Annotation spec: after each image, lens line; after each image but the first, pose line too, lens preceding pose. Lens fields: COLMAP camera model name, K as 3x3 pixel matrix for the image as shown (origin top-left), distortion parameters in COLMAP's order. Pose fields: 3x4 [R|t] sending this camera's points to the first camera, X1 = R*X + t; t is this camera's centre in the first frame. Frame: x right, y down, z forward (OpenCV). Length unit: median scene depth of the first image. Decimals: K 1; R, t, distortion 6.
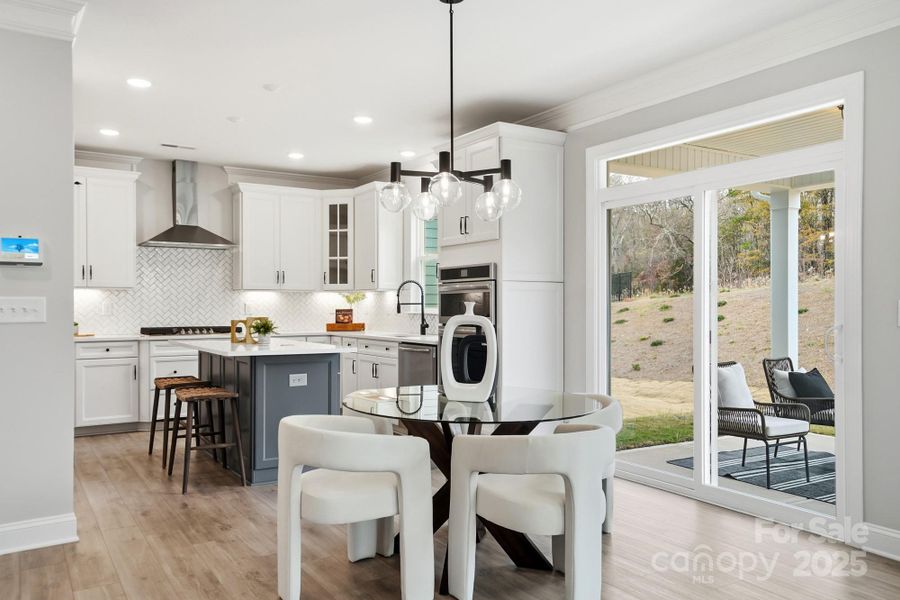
lens RADIAL K [[696.2, 0, 455.3], [0, 696.2, 306.4], [0, 0, 1]] dist [0.011322, 0.004974]
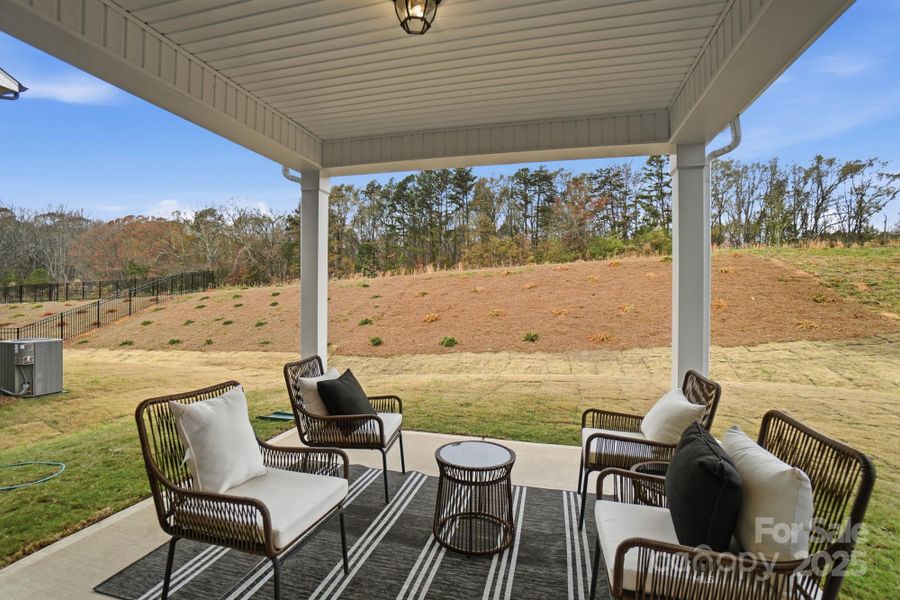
lens RADIAL K [[410.1, 0, 448.0], [0, 410.1, 299.6], [0, 0, 1]] dist [-0.020131, 0.000496]
pose [[0.731327, 0.003378, 0.682019, 0.254408], [-0.008651, 0.999953, 0.004323, 0.005316], [-0.681972, -0.009062, 0.731322, 0.530571]]
